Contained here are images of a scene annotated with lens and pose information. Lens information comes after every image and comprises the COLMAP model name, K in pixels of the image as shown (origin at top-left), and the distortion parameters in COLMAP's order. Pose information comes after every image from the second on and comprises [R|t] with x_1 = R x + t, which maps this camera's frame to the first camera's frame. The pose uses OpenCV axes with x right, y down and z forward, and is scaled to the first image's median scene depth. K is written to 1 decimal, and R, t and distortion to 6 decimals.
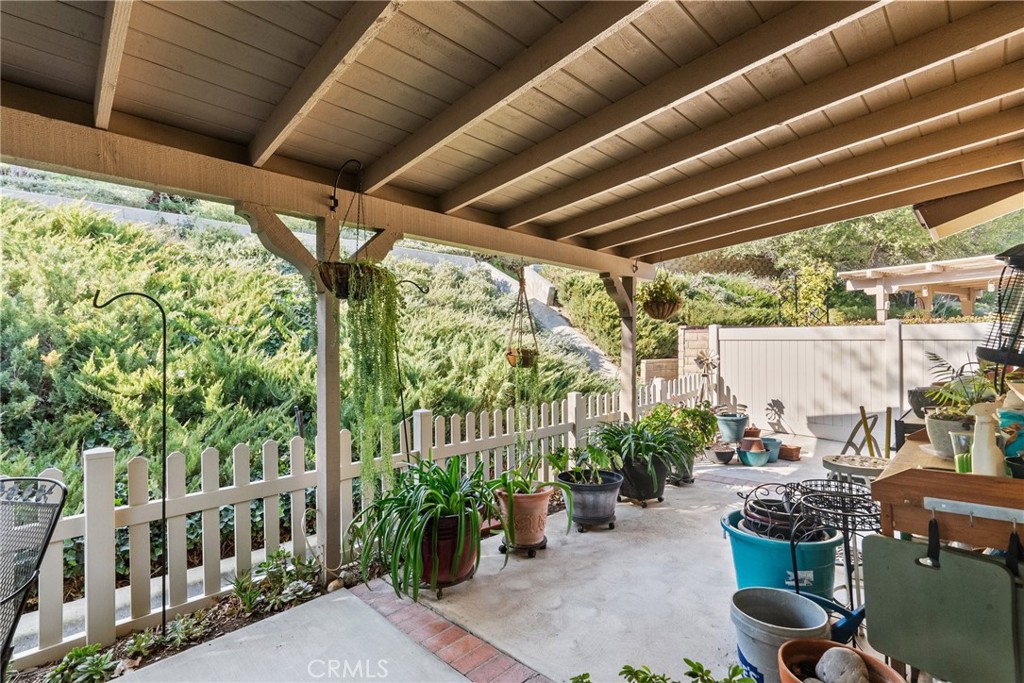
lens RADIAL K [[462.2, 0, 511.4], [0, 462.2, 348.2], [0, 0, 1]] dist [-0.001326, 0.000254]
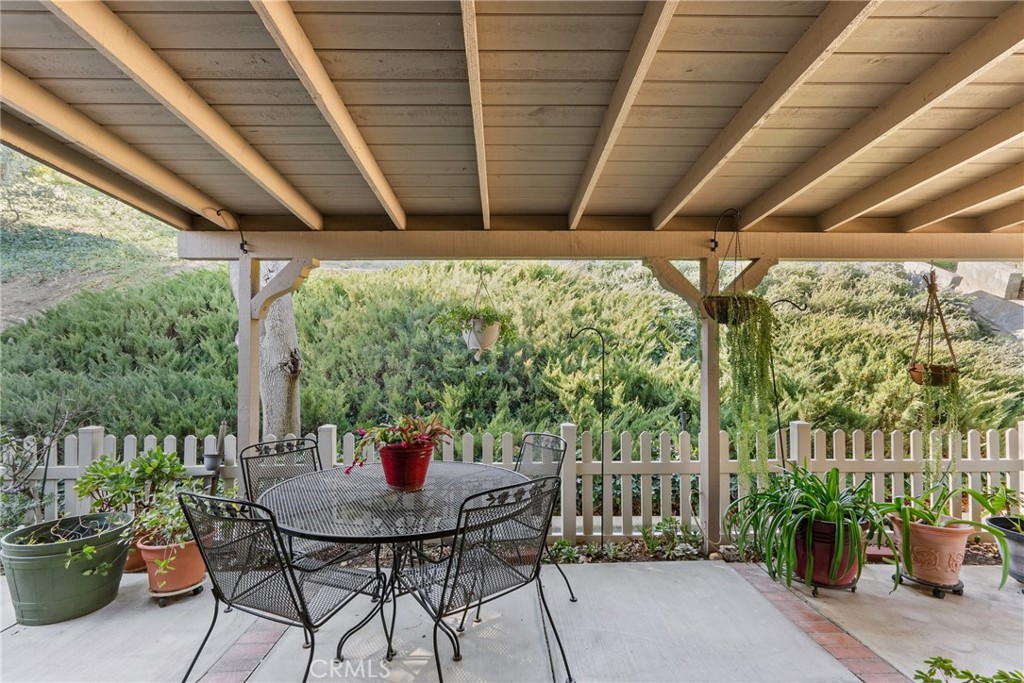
lens RADIAL K [[462.2, 0, 511.4], [0, 462.2, 348.2], [0, 0, 1]] dist [-0.001326, 0.000254]
pose [[0.722740, -0.002628, -0.691115, 0.053881], [-0.003931, 0.999961, -0.007913, -0.019971], [0.691109, 0.008435, 0.722702, -0.189470]]
